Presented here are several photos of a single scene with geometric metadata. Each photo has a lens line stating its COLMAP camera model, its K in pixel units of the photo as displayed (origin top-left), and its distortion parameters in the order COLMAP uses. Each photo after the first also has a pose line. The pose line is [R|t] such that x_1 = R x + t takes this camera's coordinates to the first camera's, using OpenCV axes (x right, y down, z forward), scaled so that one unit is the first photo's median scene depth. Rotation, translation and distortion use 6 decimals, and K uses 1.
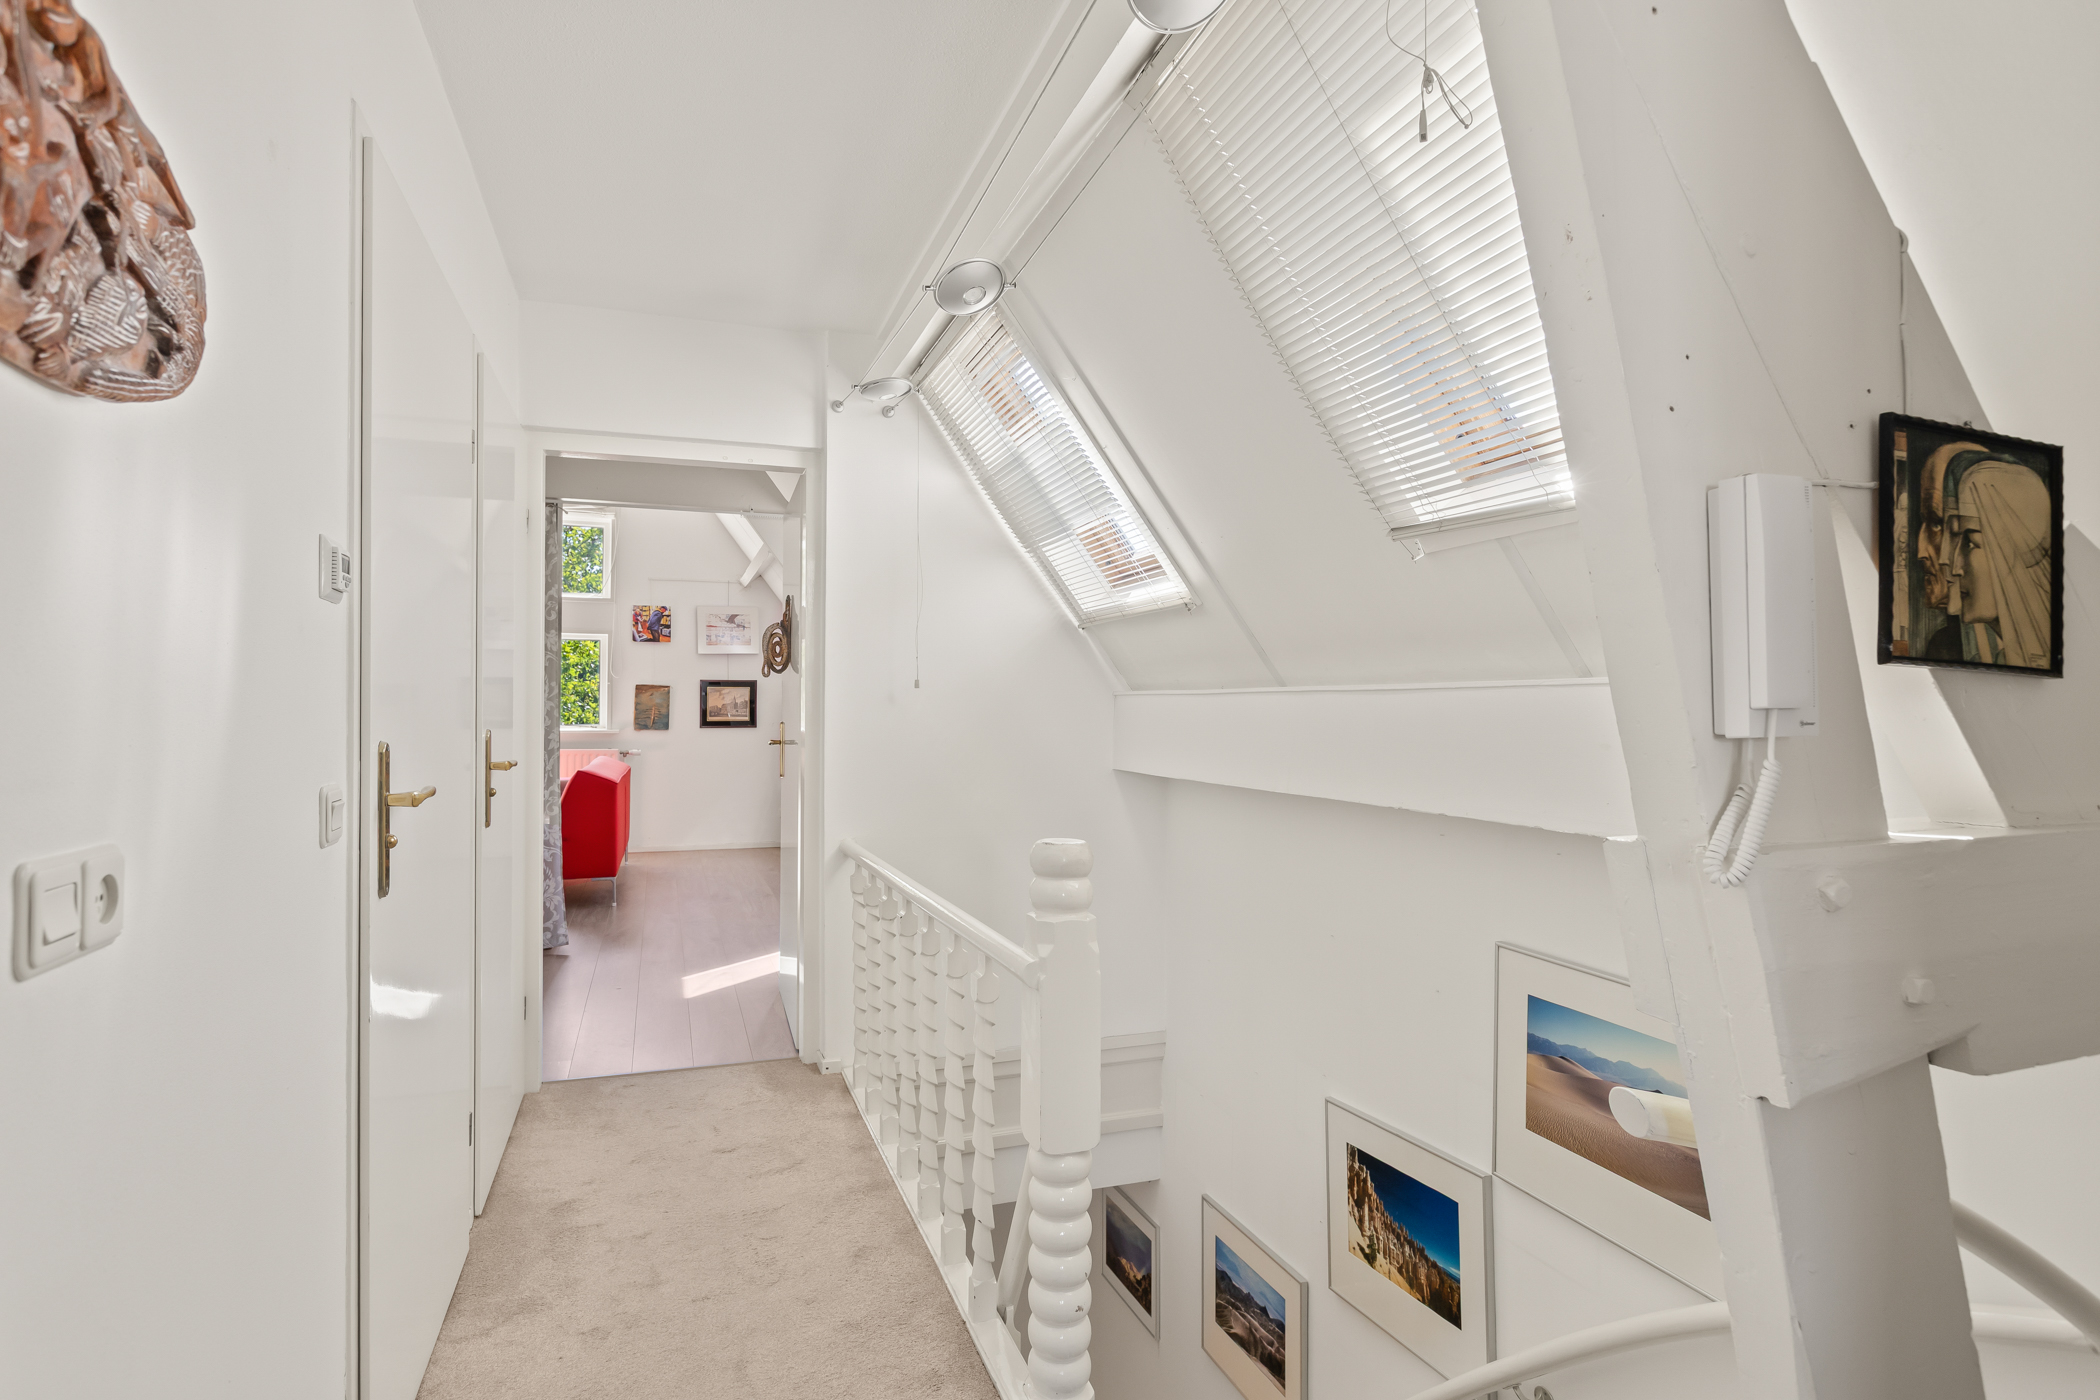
lens RADIAL K [[1120.4, 0, 1043.5], [0, 1120.4, 698.5], [0, 0, 1]] dist [-0.004022, -0.000020]
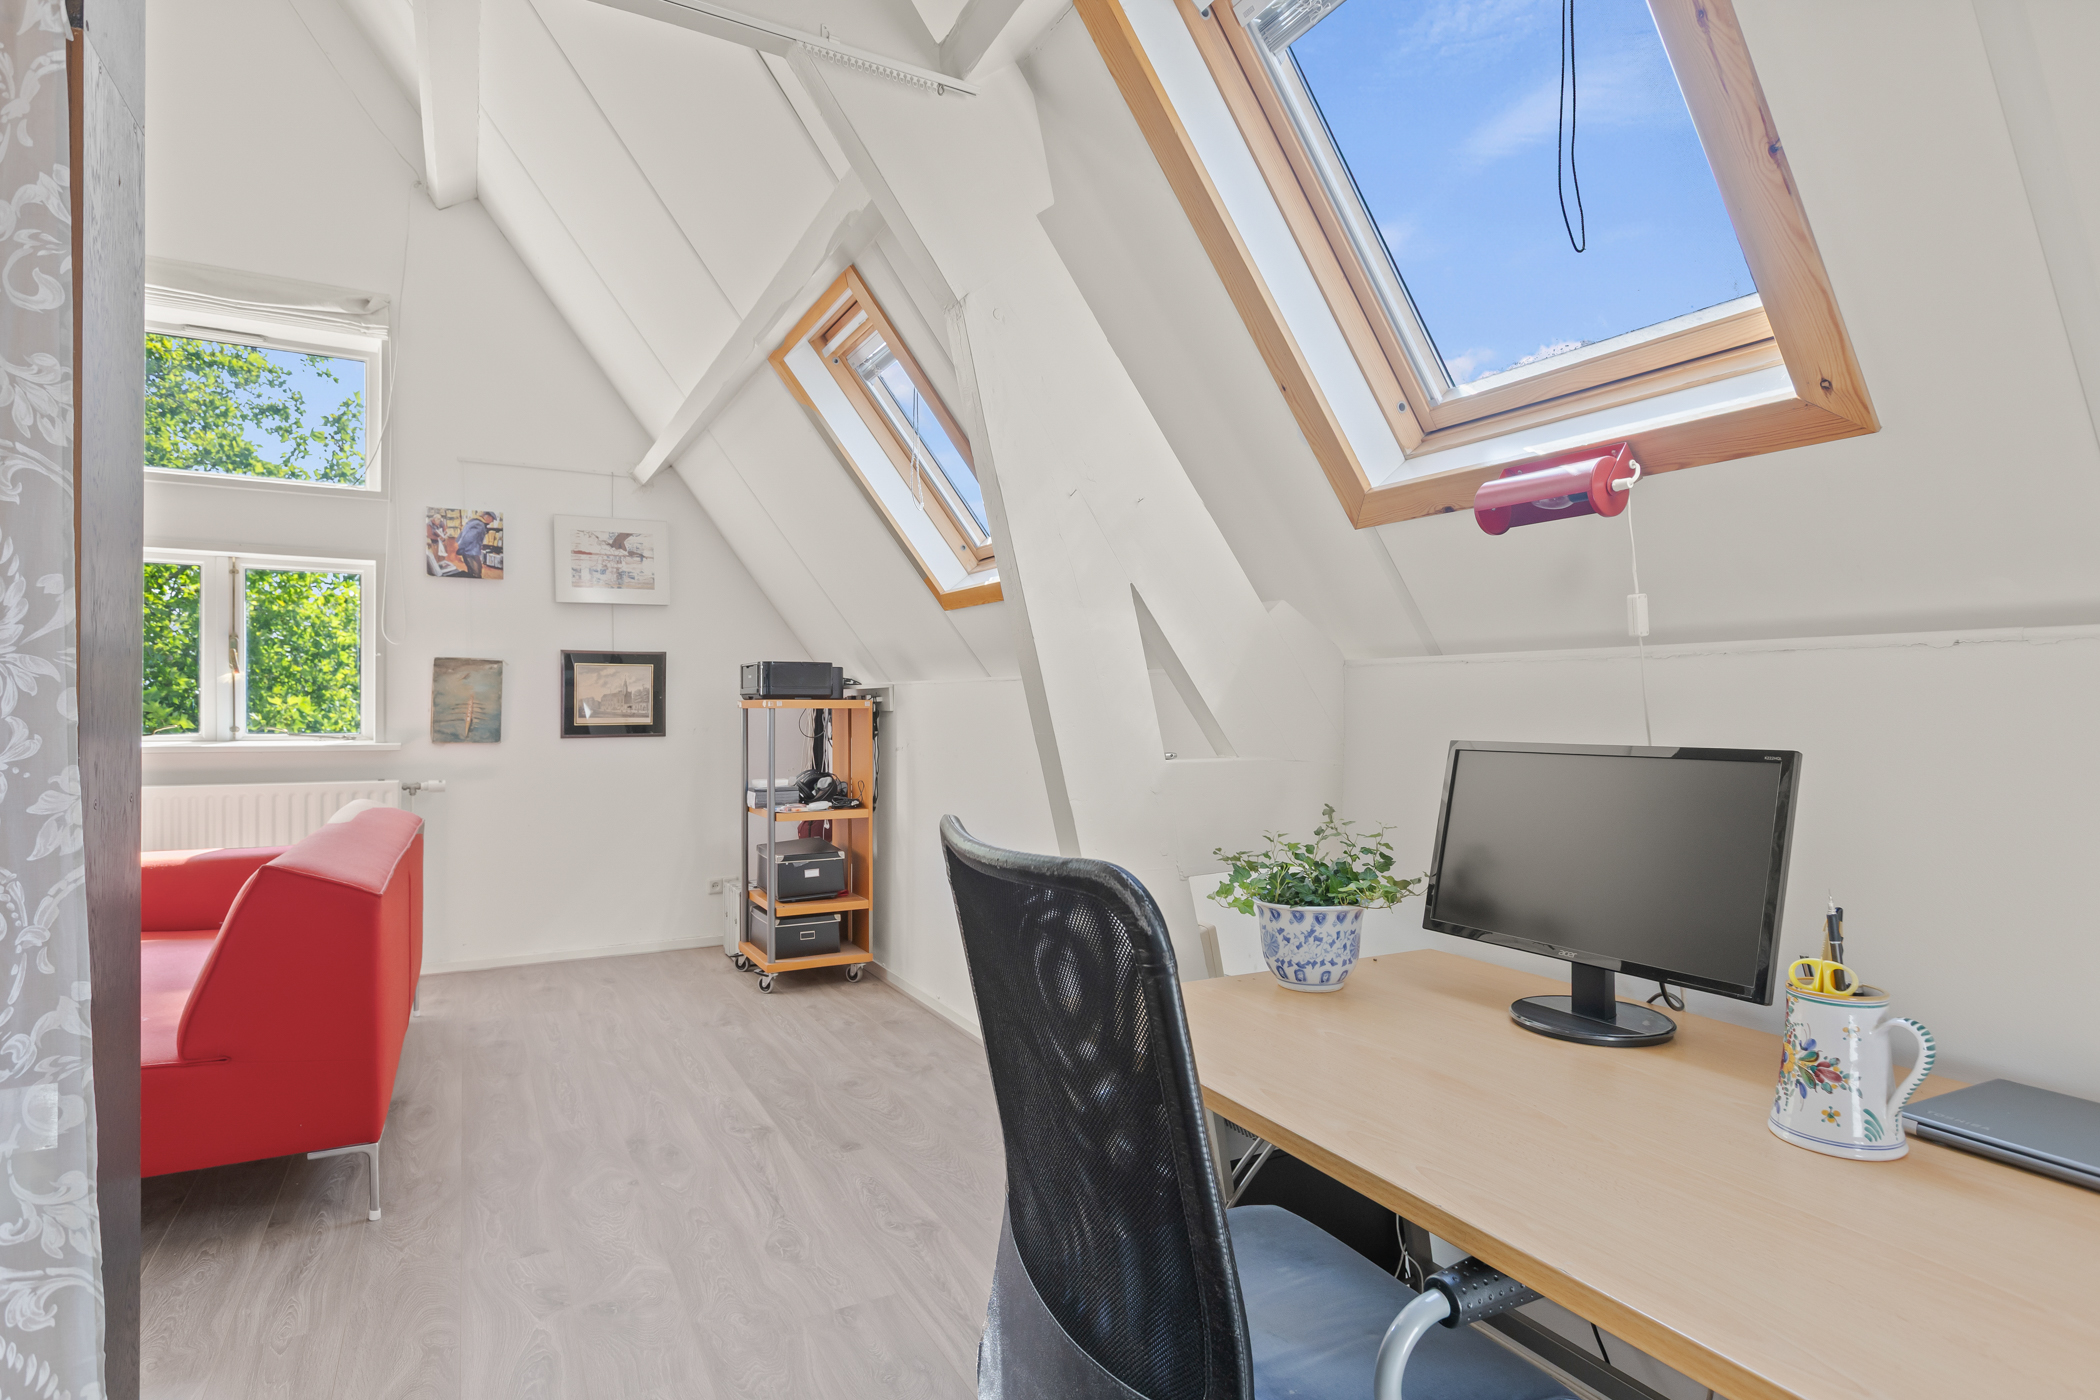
lens RADIAL K [[1120.4, 0, 1058.8], [0, 1120.4, 704.7], [0, 0, 1]] dist [-0.004022, -0.000020]
pose [[0.987765, -0.004888, 0.155875, -0.154114], [0.003782, 0.999966, 0.007395, 0.006845], [-0.155906, -0.006715, 0.987749, 0.429052]]
